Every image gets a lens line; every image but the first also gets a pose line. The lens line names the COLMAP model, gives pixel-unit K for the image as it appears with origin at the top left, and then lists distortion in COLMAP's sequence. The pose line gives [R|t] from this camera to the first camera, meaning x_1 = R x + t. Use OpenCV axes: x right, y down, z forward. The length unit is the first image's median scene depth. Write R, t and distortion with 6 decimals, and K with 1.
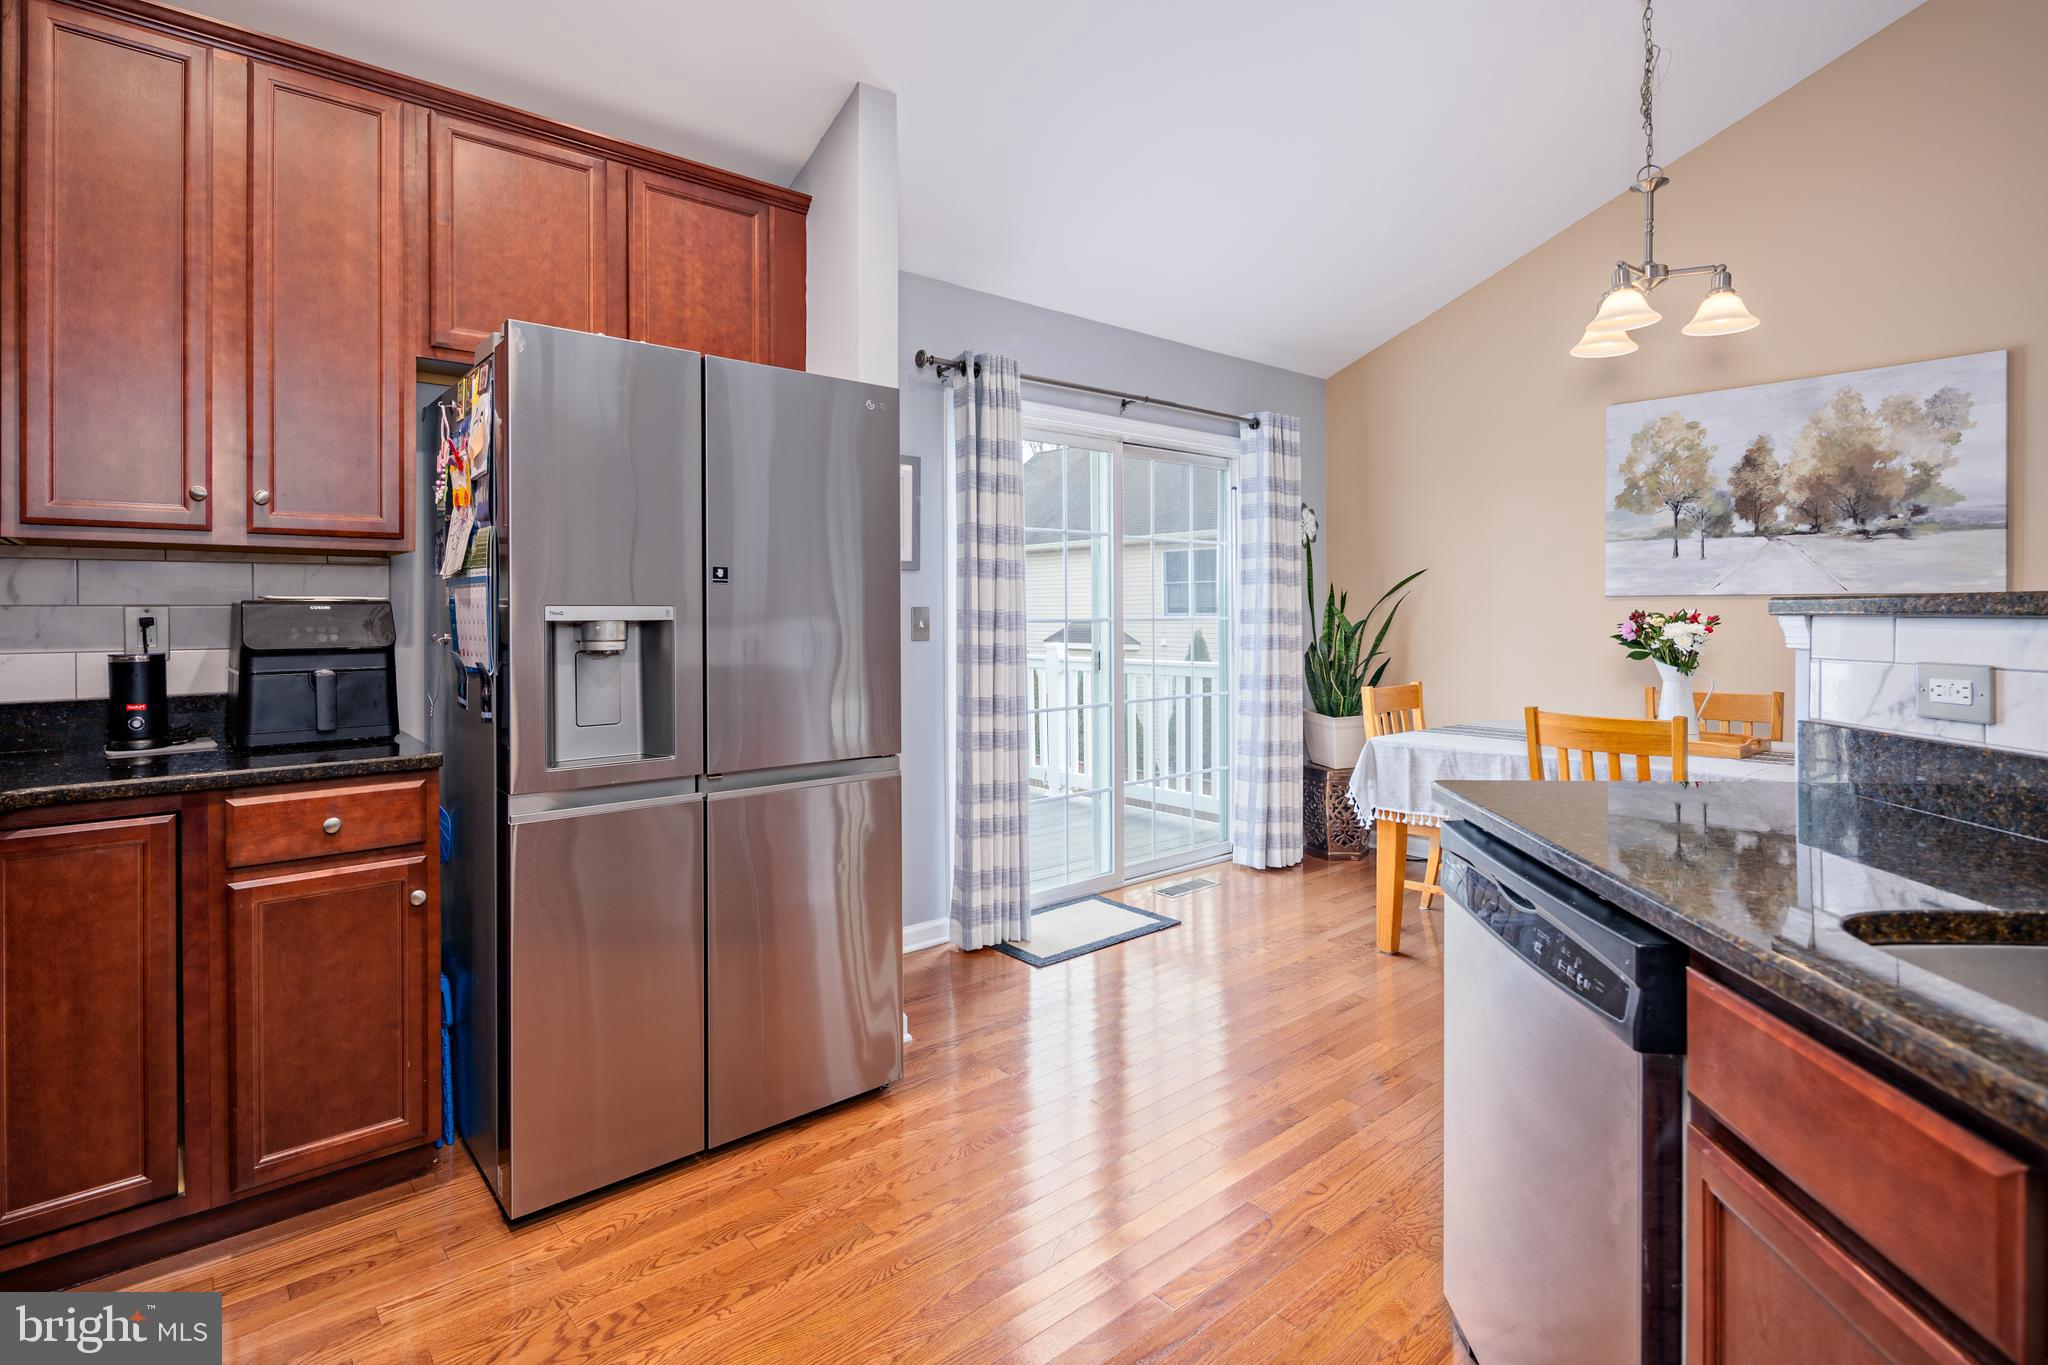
lens RADIAL K [[1004.0, 0, 1003.9], [0, 1004.0, 615.7], [0, 0, 1]] dist [0.000920, -0.004596]
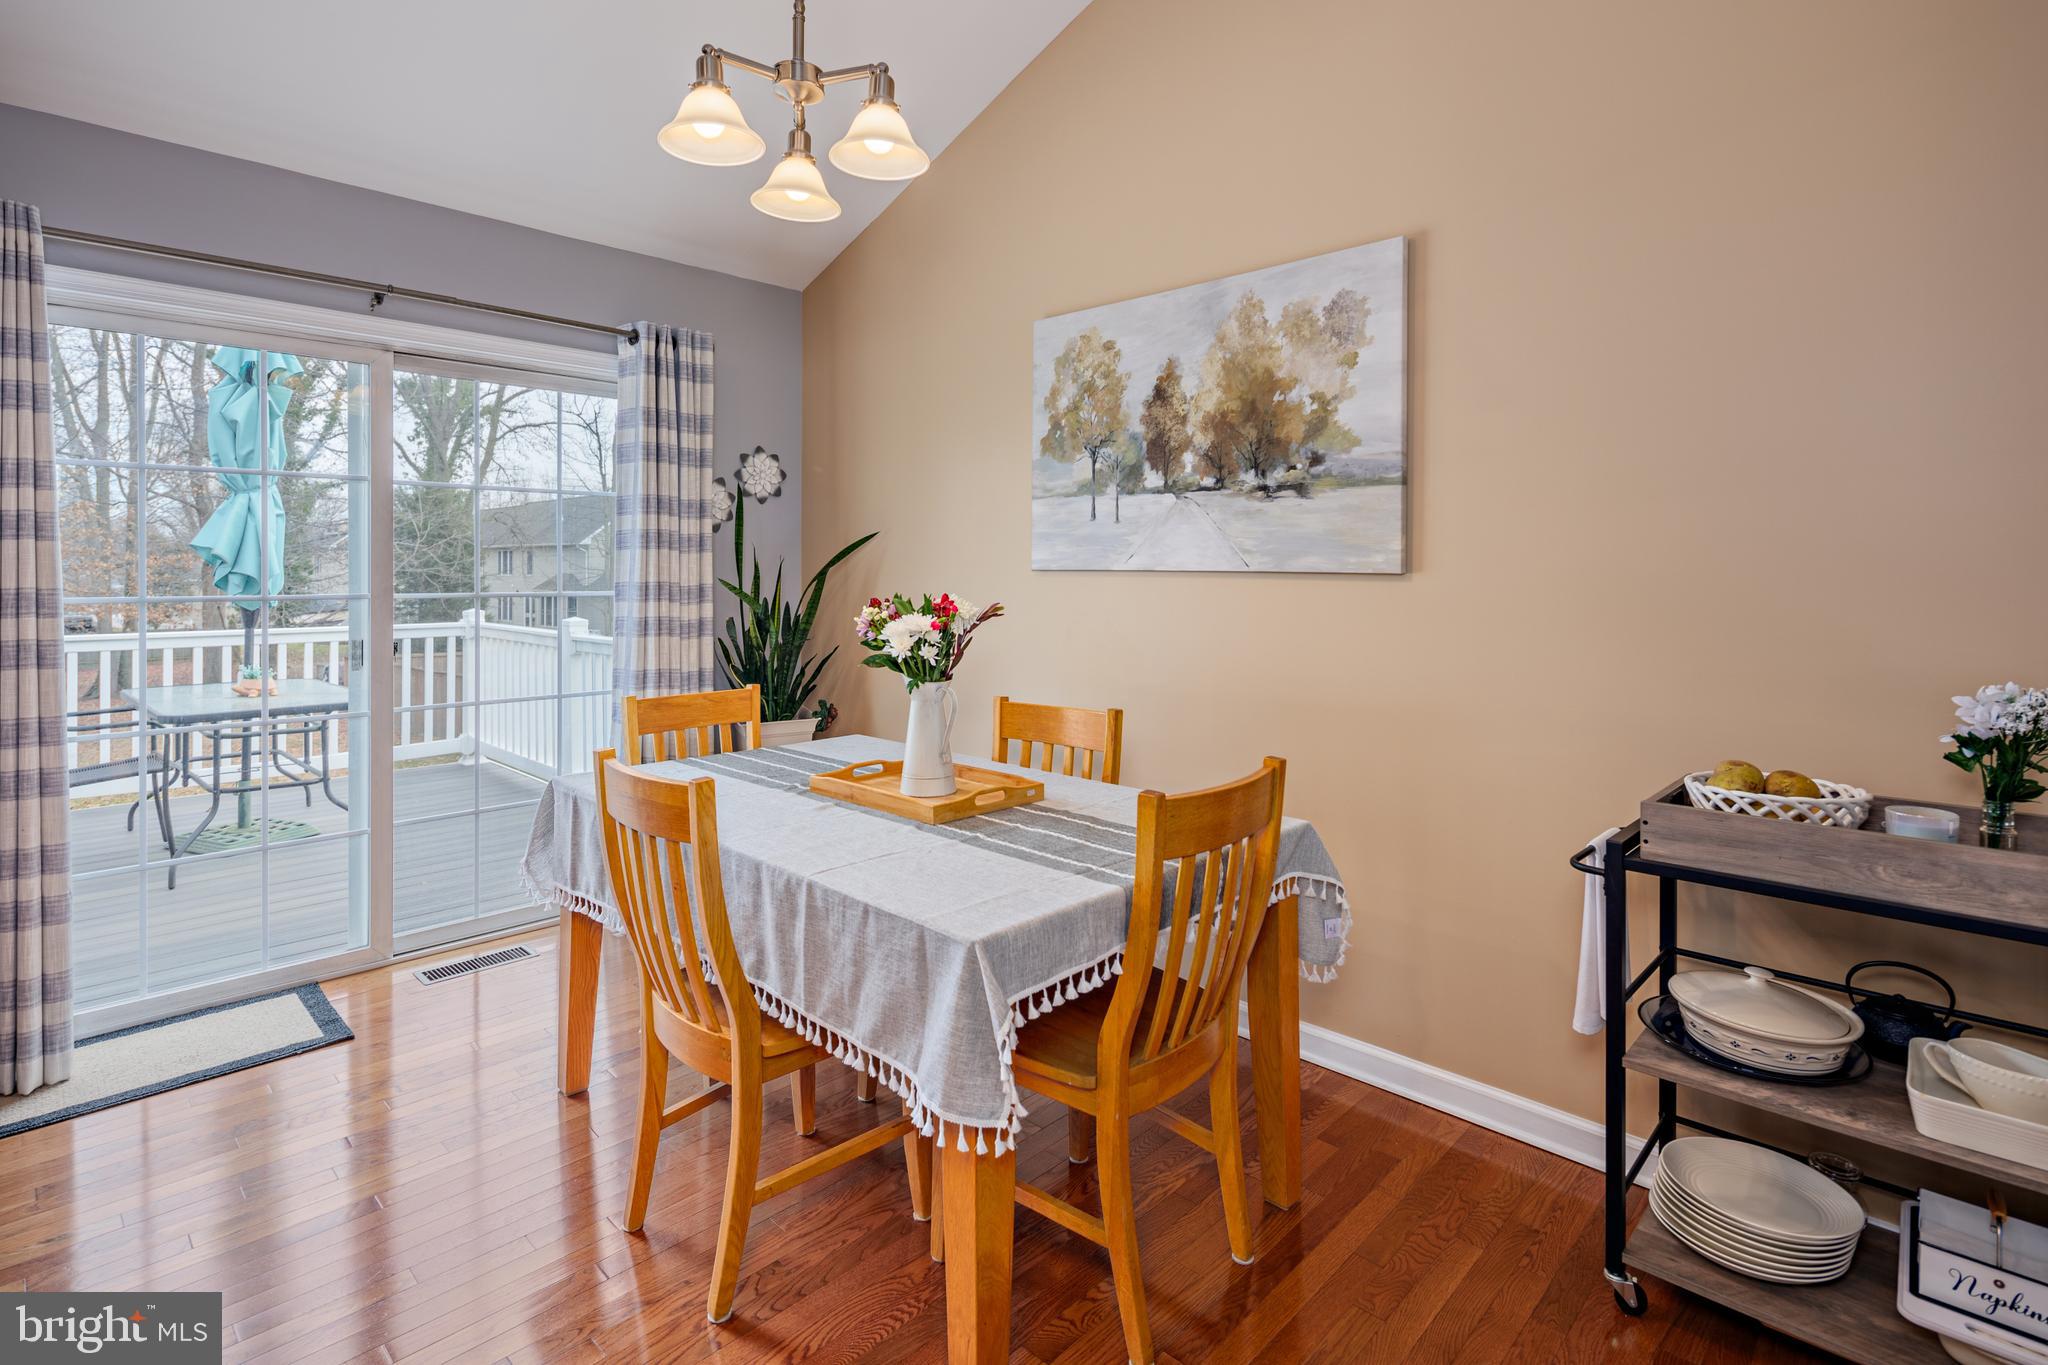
lens RADIAL K [[995.5, 0, 1022.7], [0, 995.5, 573.0], [0, 0, 1]] dist [0.001592, 0.000098]
pose [[0.994355, 0.006462, 0.105906, 0.580977], [-0.006424, 0.999979, -0.000693, -0.018635], [-0.105908, 0.000009, 0.994376, 0.279277]]
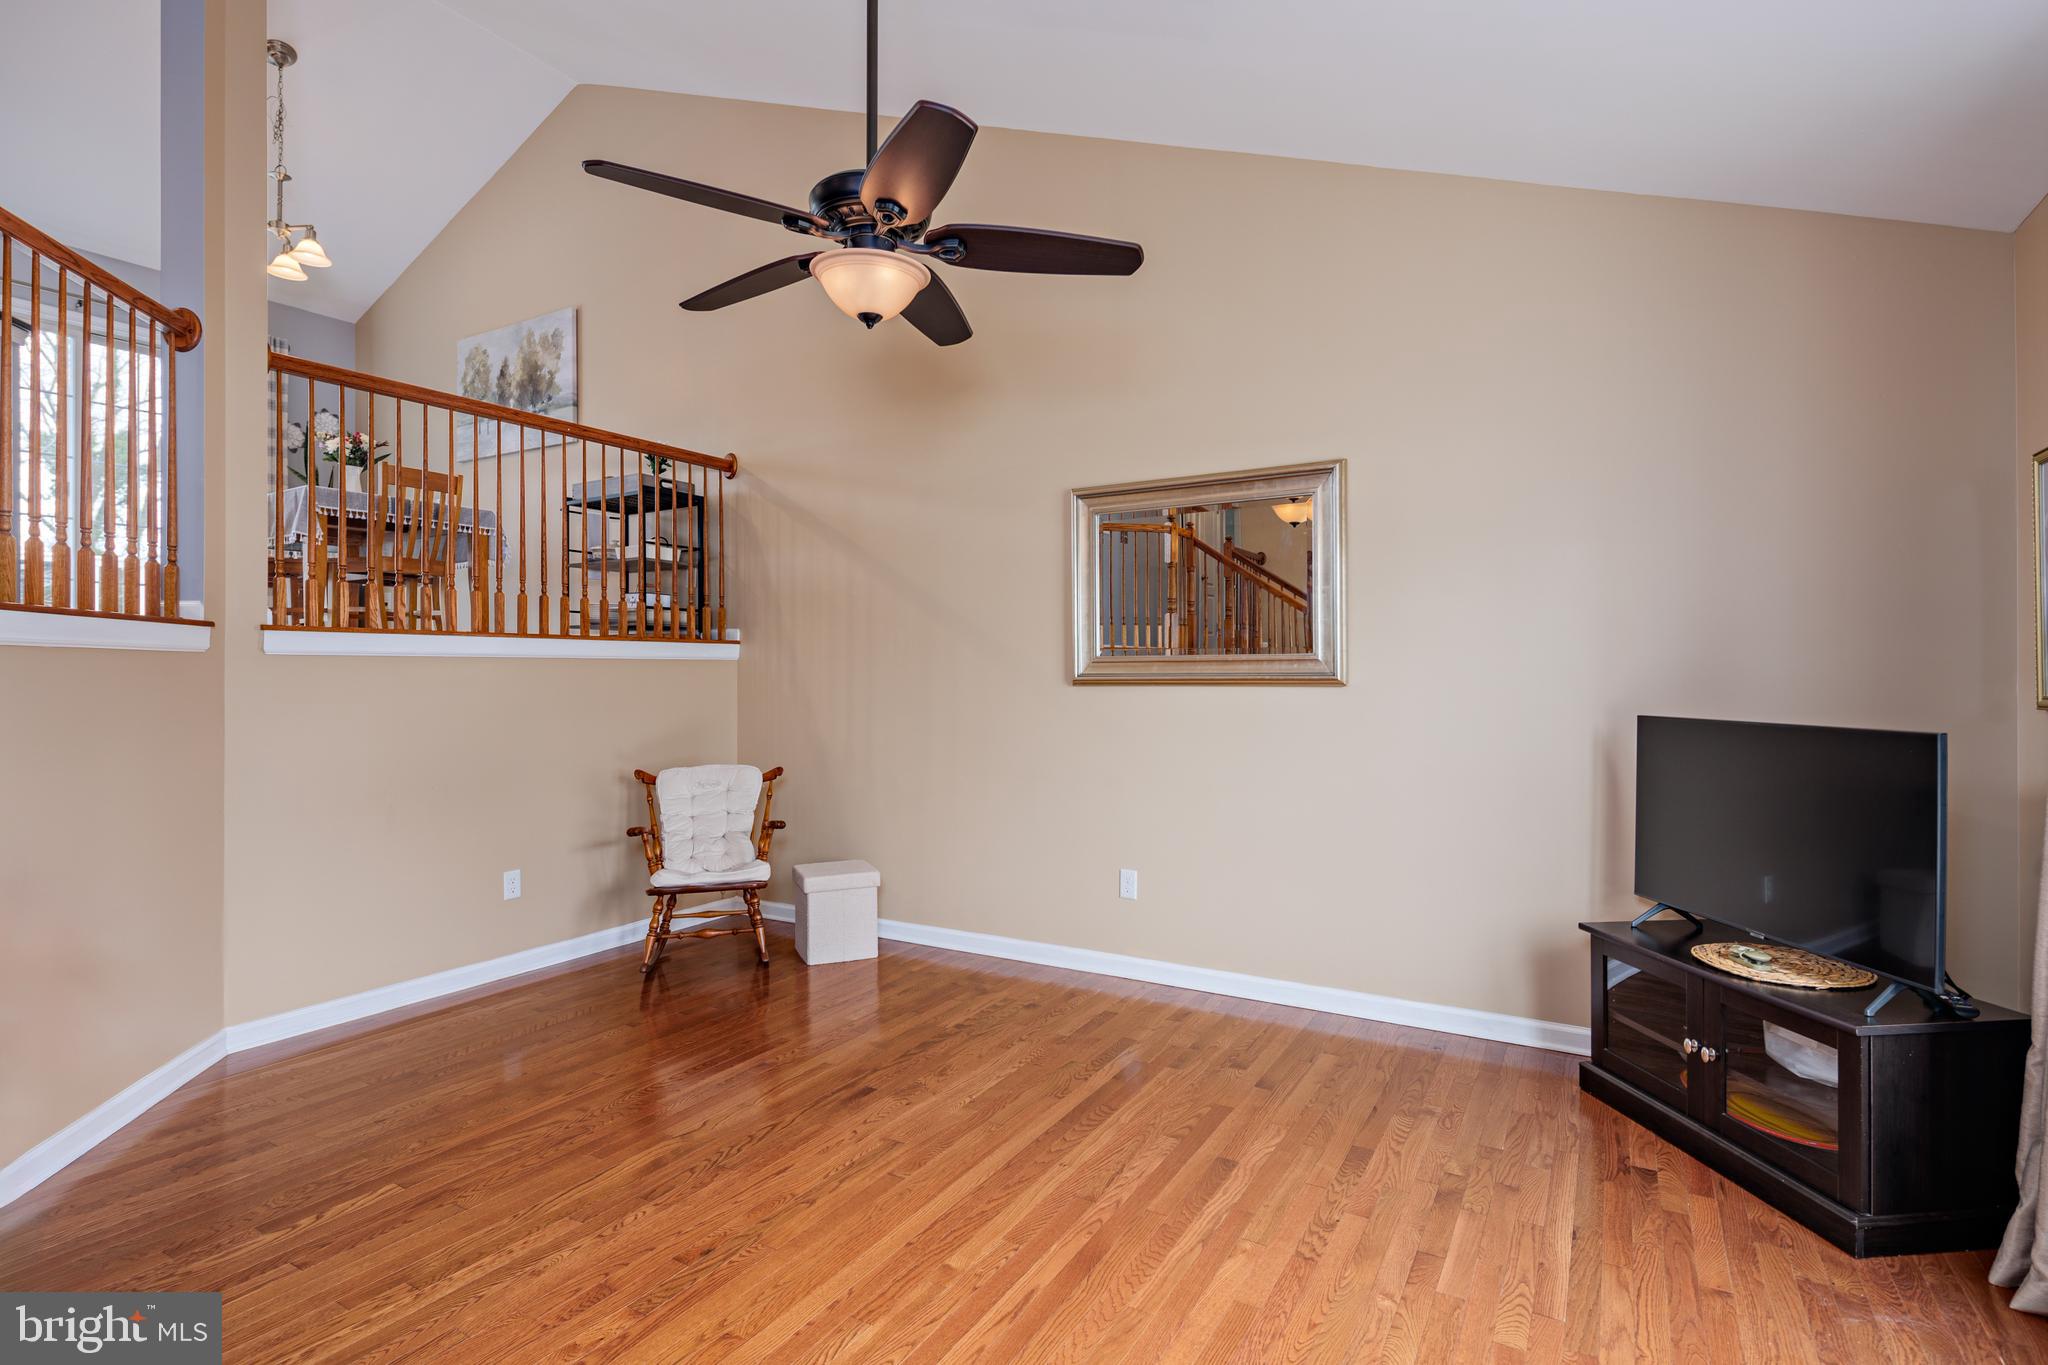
lens RADIAL K [[998.9, 0, 1017.0], [0, 998.9, 675.9], [0, 0, 1]] dist [0.016823, -0.009765]
pose [[0.946420, 0.001411, 0.322935, 1.045716], [-0.000670, 0.999997, -0.002407, 0.361872], [-0.322937, 0.002061, 0.946418, -0.873177]]
